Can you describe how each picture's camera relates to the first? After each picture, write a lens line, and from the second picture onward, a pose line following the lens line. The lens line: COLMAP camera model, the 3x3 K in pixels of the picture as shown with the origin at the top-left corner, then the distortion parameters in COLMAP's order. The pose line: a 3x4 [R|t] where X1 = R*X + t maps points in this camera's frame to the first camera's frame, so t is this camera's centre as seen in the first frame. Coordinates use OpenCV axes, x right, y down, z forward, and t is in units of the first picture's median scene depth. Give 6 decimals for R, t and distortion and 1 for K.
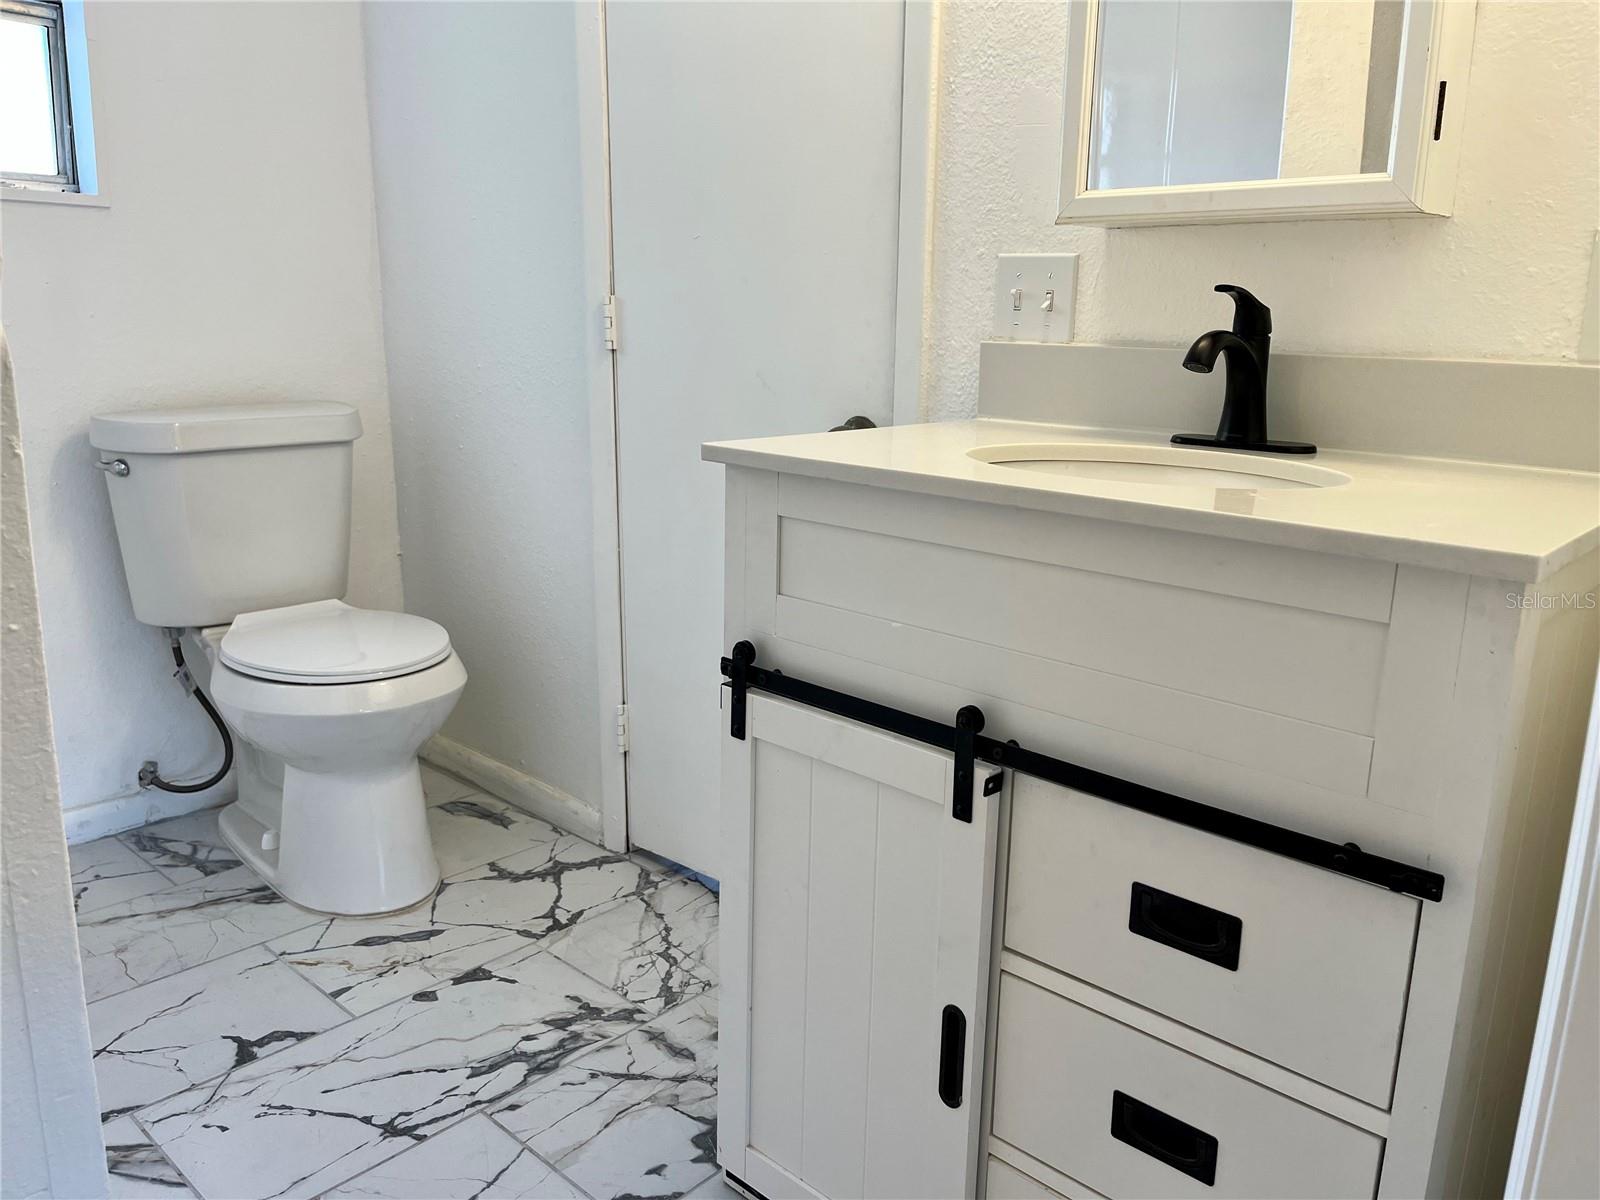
lens RADIAL K [[1198.5, 0, 803.5], [0, 1198.5, 600.1], [0, 0, 1]] dist [0.066339, -0.082744]
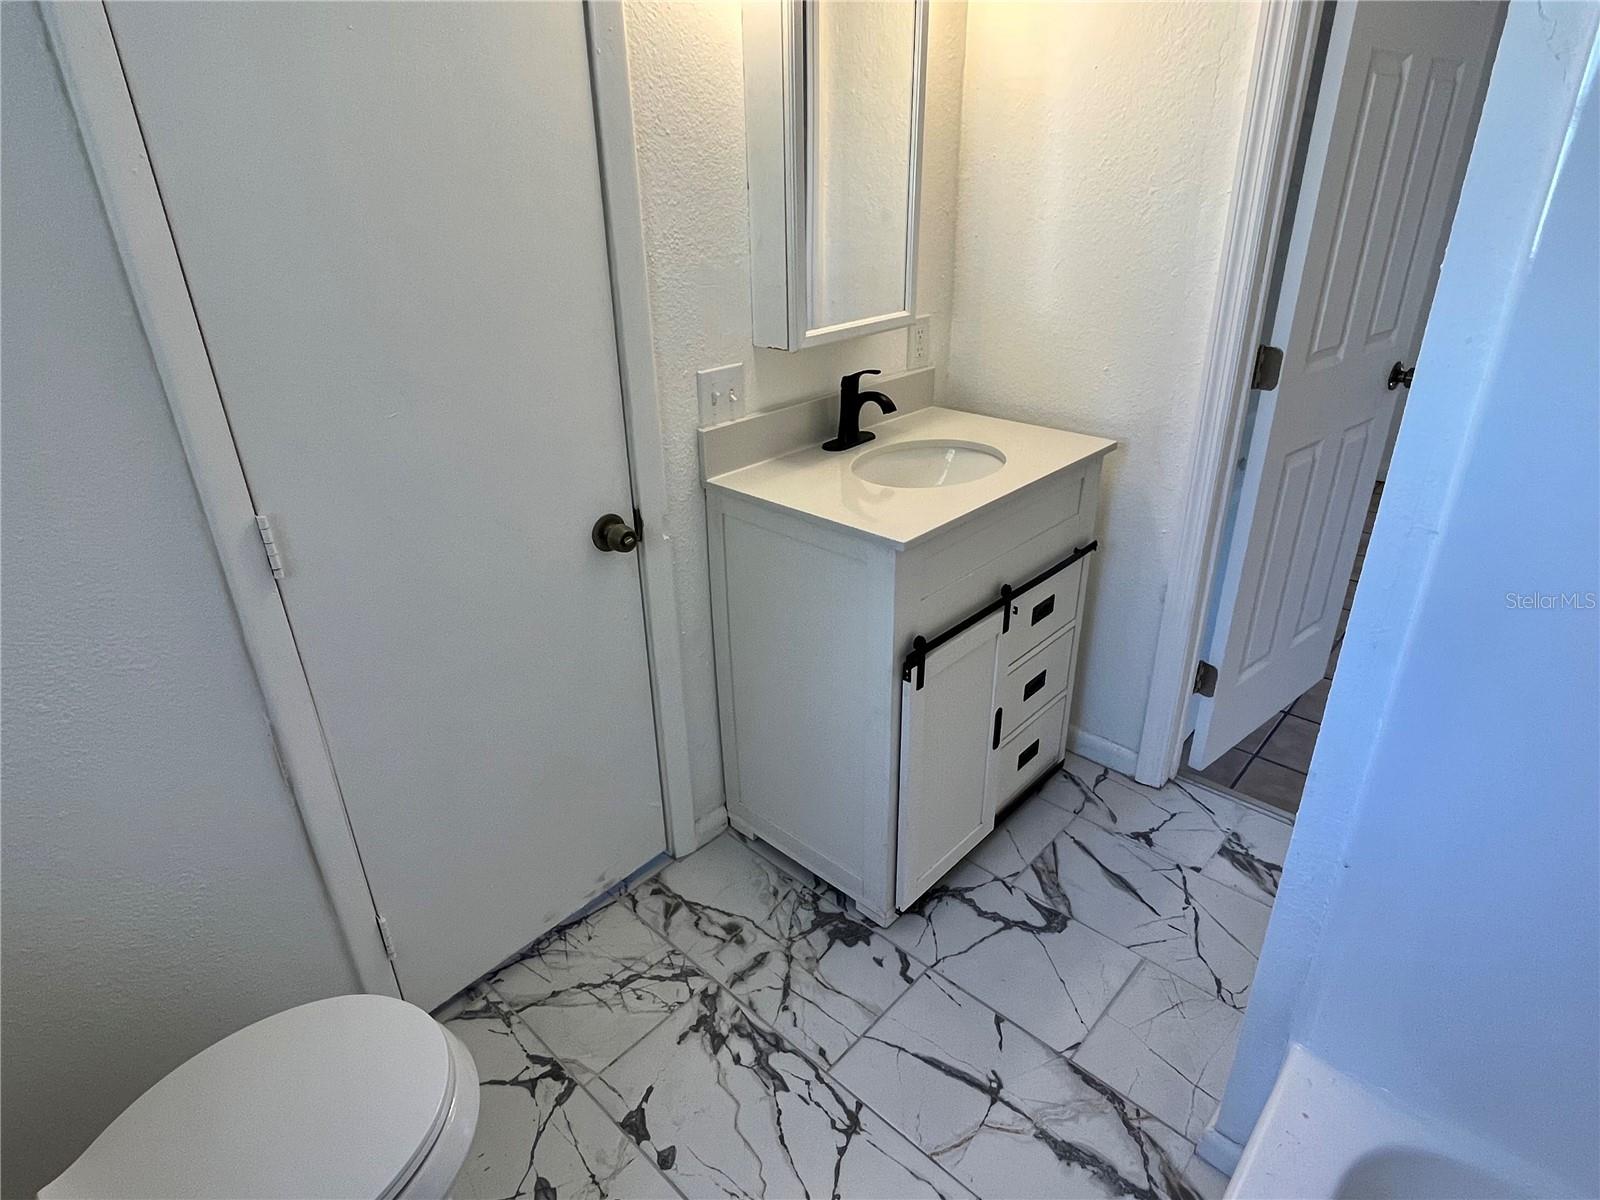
lens RADIAL K [[874.2, 0, 800.0], [0, 874.2, 600.0], [0, 0, 1]] dist [-0.005250, -0.000795]
pose [[0.017304, -0.465671, 0.884789, -0.888606], [0.253753, 0.857994, 0.446605, -0.482727], [-0.967114, 0.216790, 0.133013, 0.782076]]
